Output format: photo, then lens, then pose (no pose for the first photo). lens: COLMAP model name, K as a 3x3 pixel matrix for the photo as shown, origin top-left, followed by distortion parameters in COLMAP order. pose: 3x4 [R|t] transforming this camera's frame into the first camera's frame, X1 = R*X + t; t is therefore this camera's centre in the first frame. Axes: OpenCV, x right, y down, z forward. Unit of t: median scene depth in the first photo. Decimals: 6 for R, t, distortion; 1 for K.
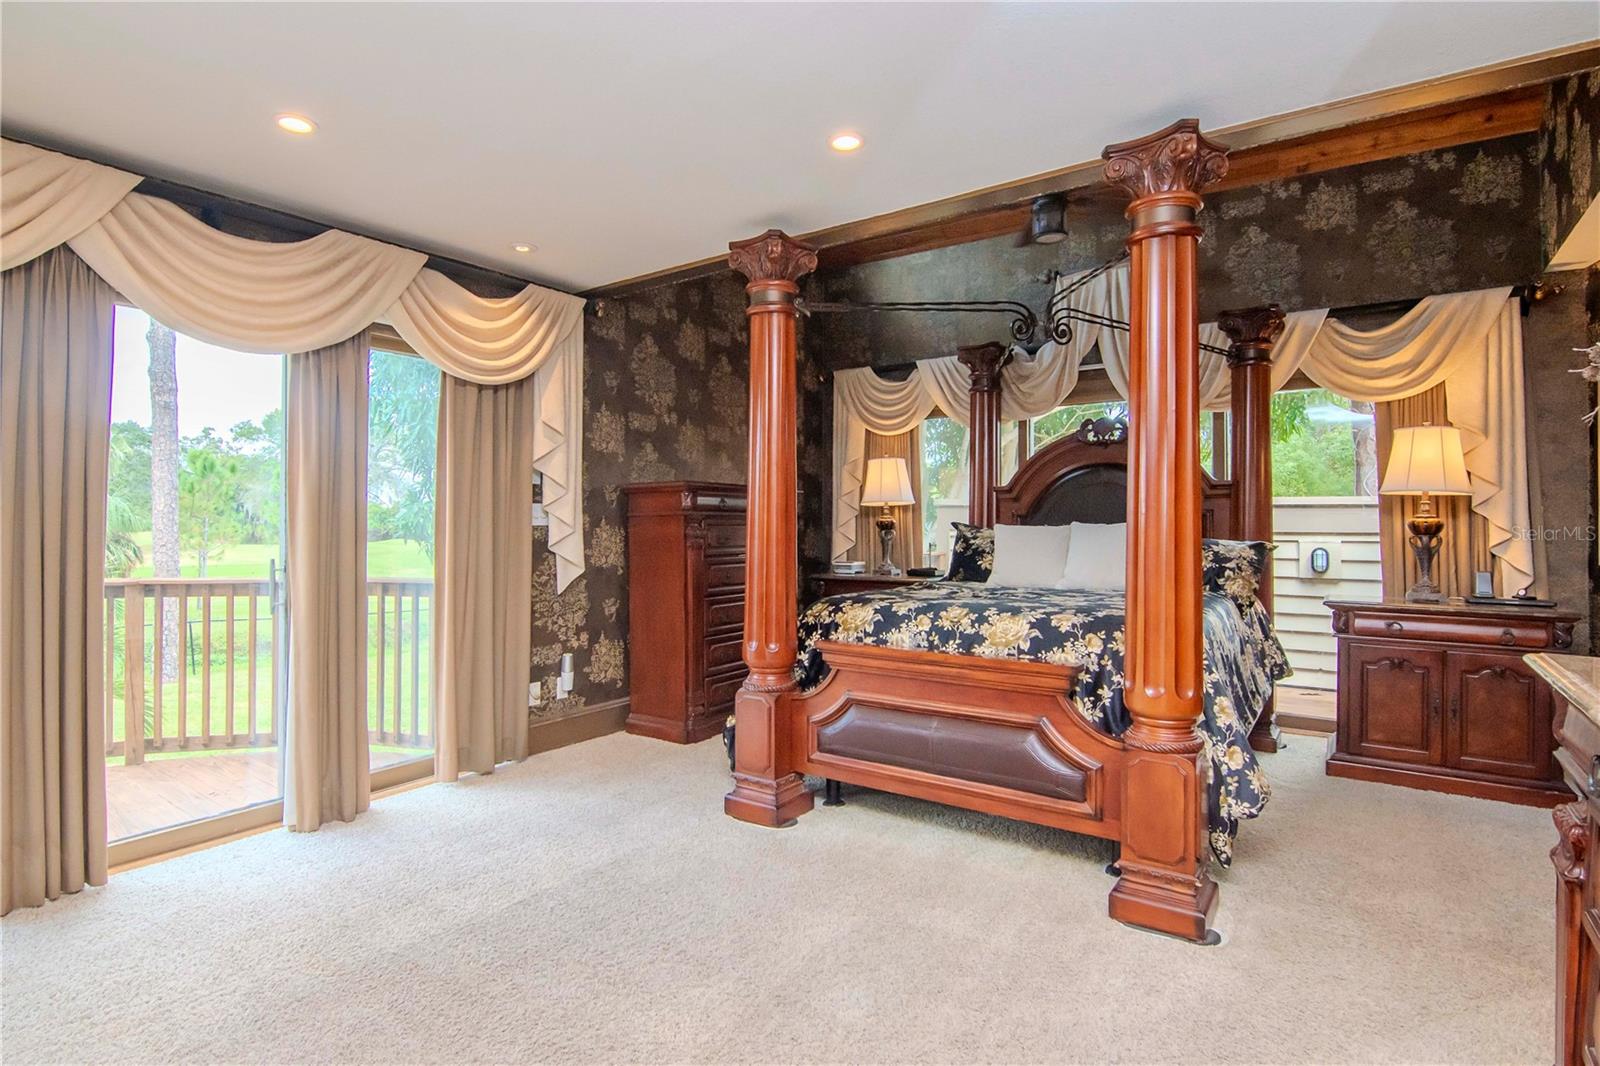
lens RADIAL K [[820.0, 0, 800.0], [0, 820.0, 533.0], [0, 0, 1]] dist [-0.062184, -0.000204]
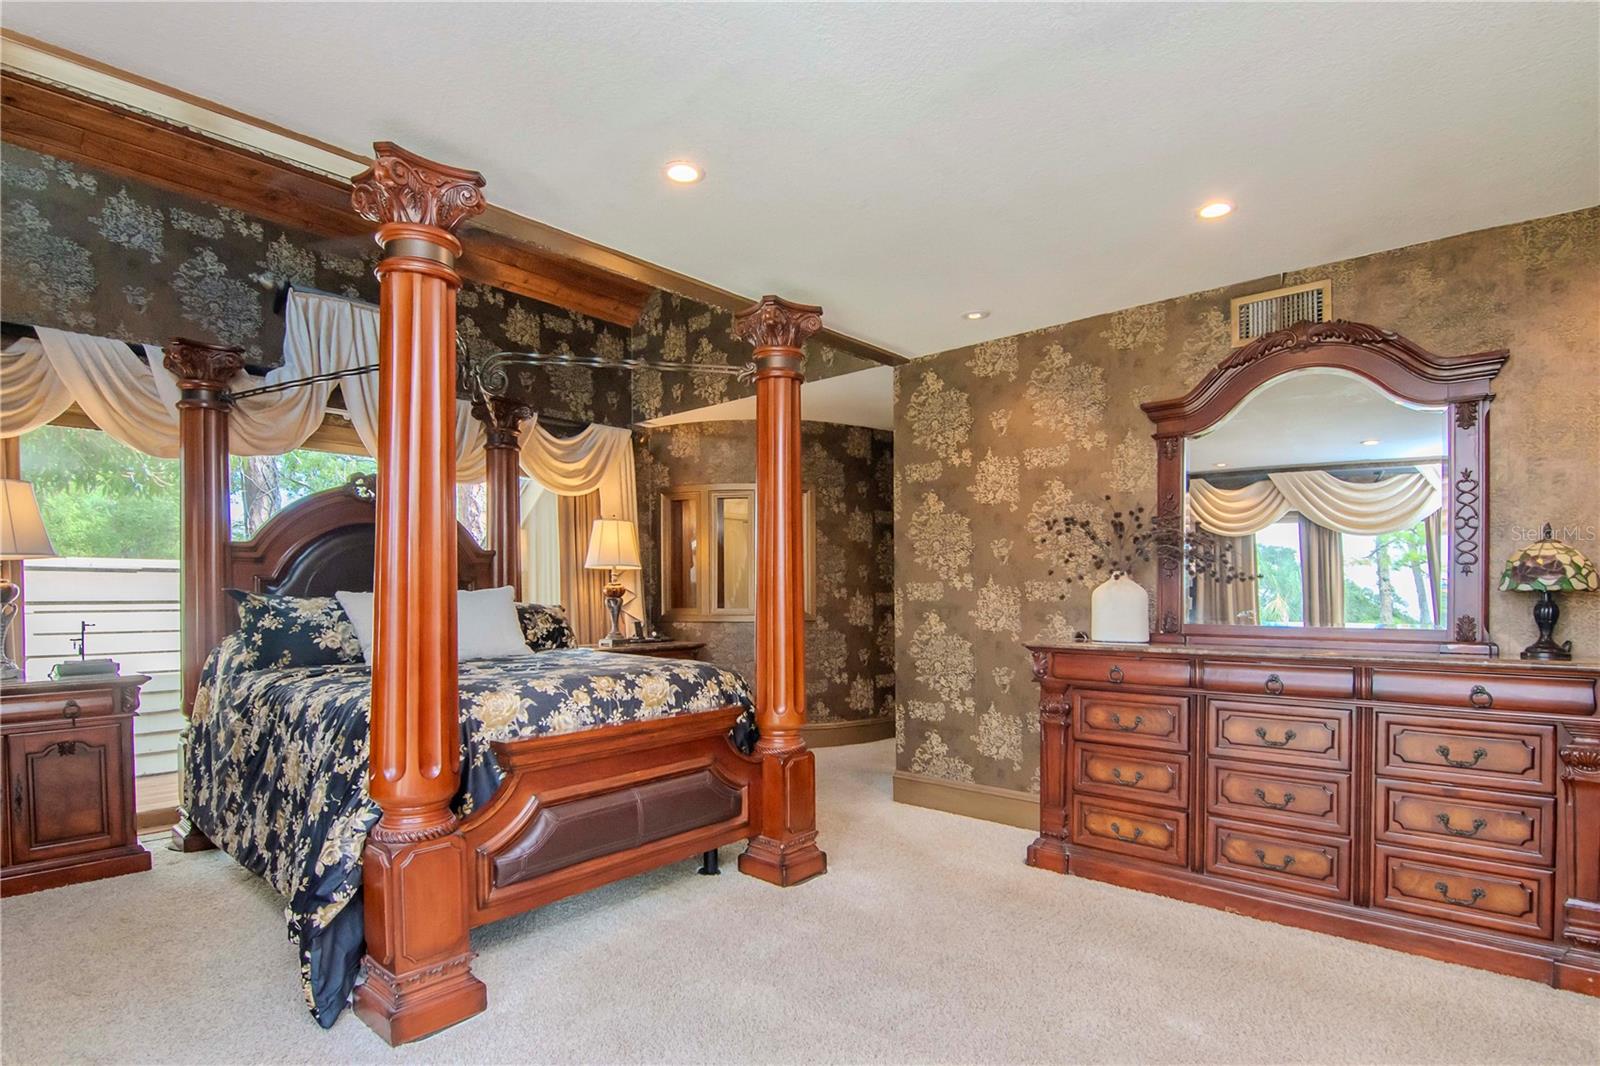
lens RADIAL K [[807.8, 0, 800.0], [0, 807.8, 533.0], [0, 0, 1]] dist [0.112140, -0.000354]
pose [[0.103222, 0.064548, 0.992562, -0.604284], [0.002019, 0.997876, -0.065104, -0.014384], [-0.994656, 0.008724, 0.102872, 0.509649]]
